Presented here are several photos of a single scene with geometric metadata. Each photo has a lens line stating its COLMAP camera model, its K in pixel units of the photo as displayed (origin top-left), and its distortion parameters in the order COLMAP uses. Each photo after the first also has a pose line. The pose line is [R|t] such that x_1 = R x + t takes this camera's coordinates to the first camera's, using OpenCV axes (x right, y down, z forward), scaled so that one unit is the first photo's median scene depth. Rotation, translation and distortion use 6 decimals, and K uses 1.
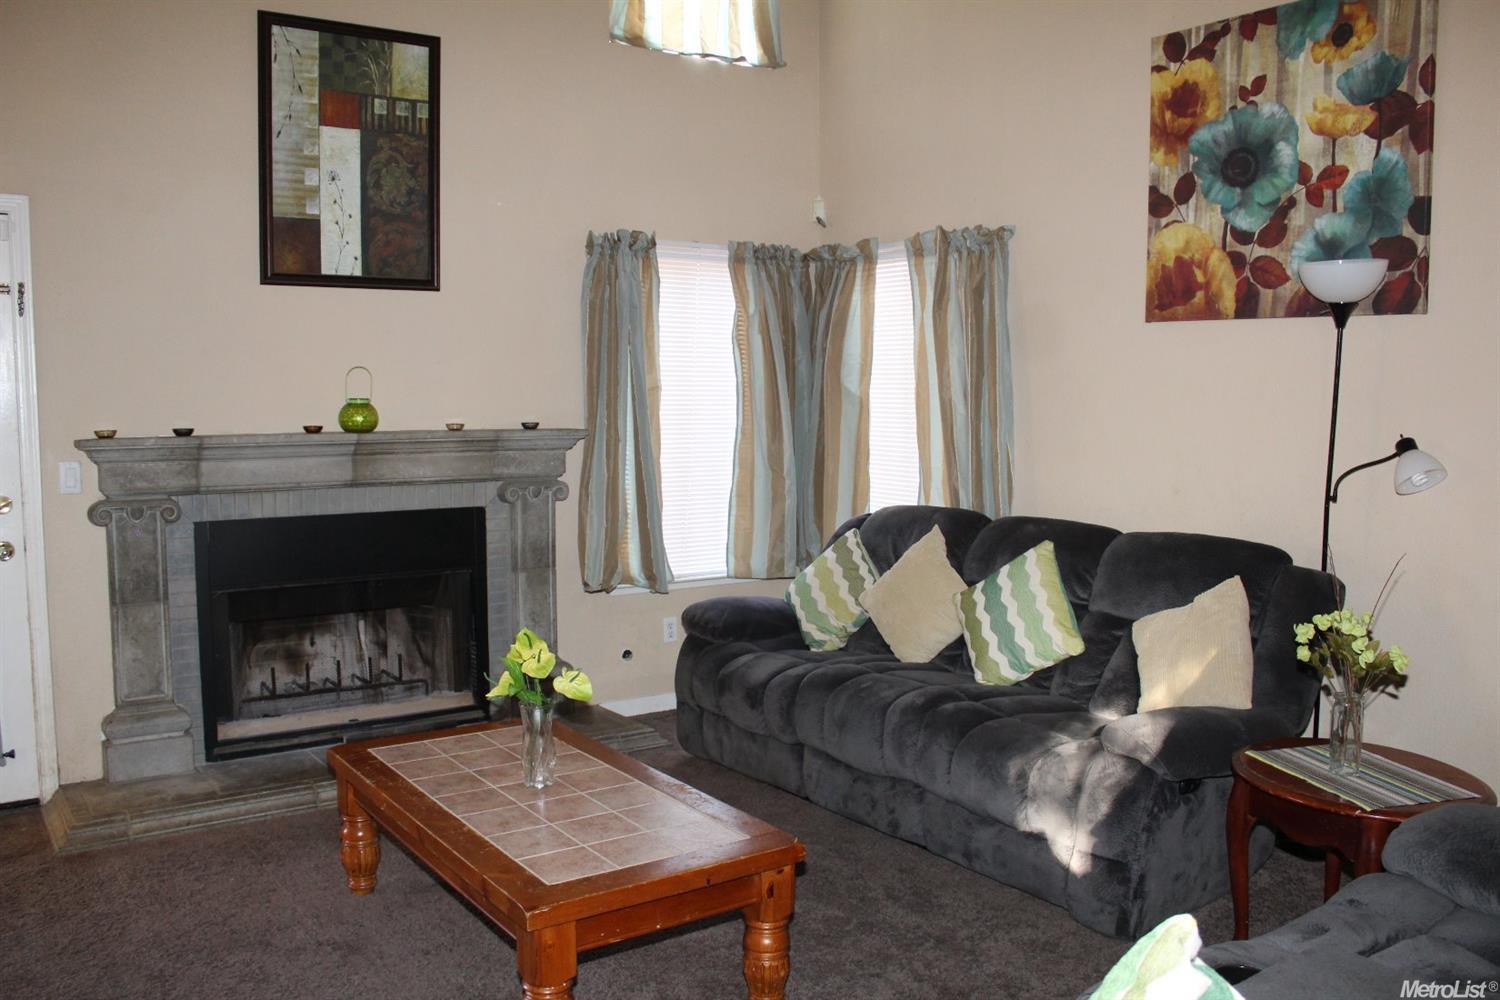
lens RADIAL K [[1256.1, 0, 745.6], [0, 1256.1, 507.9], [0, 0, 1]] dist [-0.132395, 0.092815]
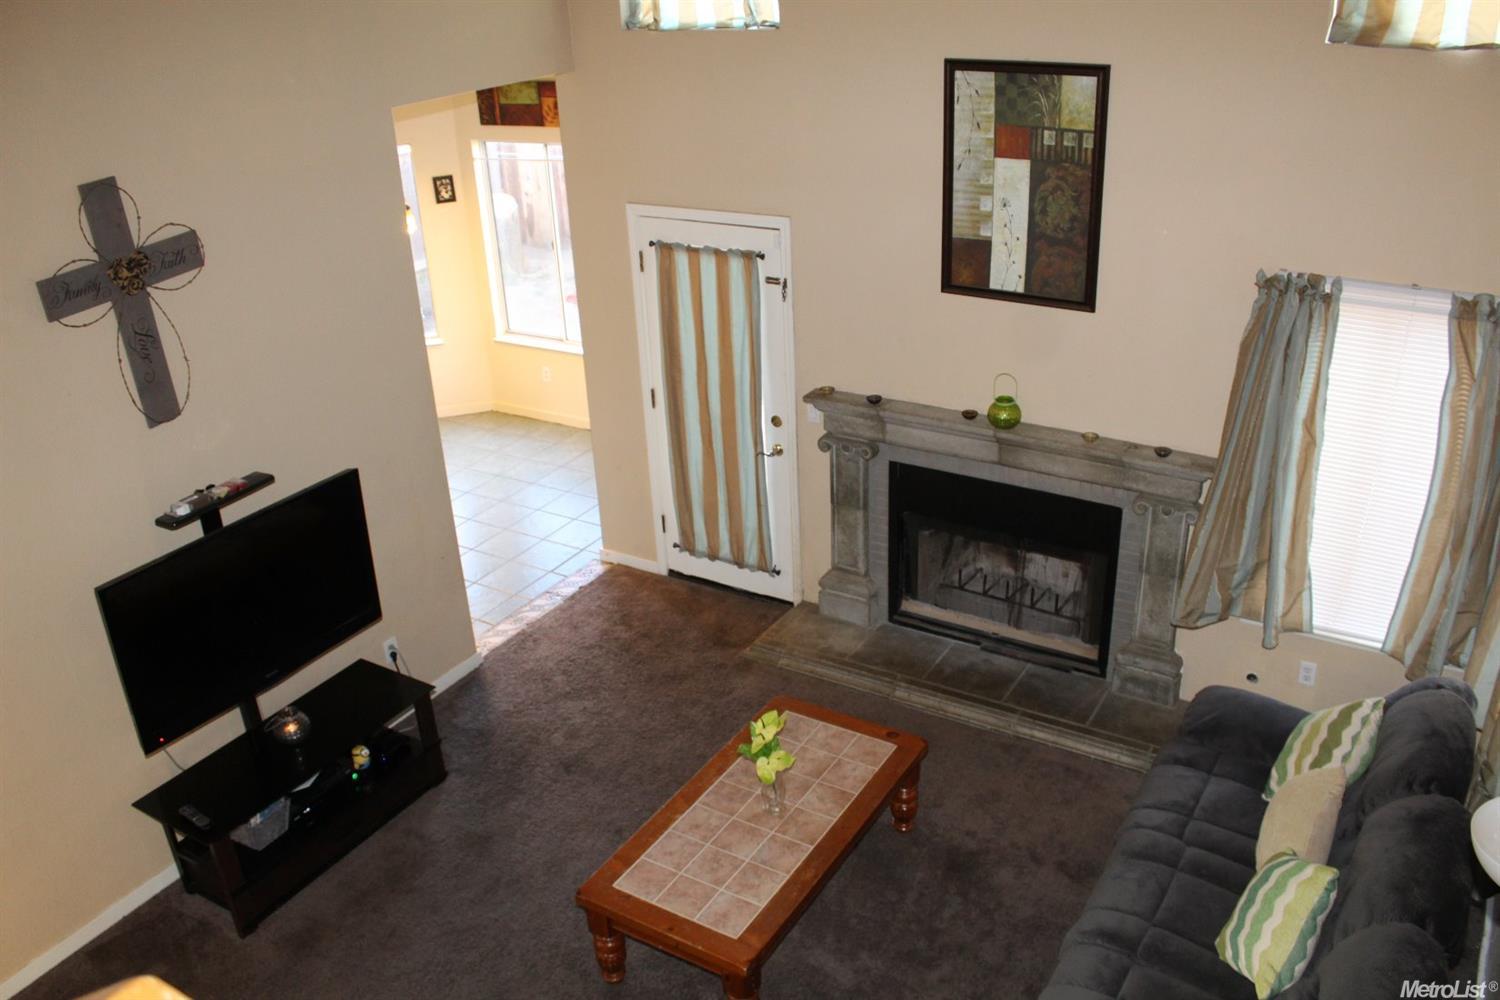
lens RADIAL K [[1256.1, 0, 750.2], [0, 1256.1, 499.9], [0, 0, 1]] dist [-0.132395, 0.092815]
pose [[0.398522, 0.379728, -0.834857, 0.691414], [-0.037229, 0.916212, 0.398960, -0.527497], [0.916403, -0.127914, 0.379268, 0.381755]]
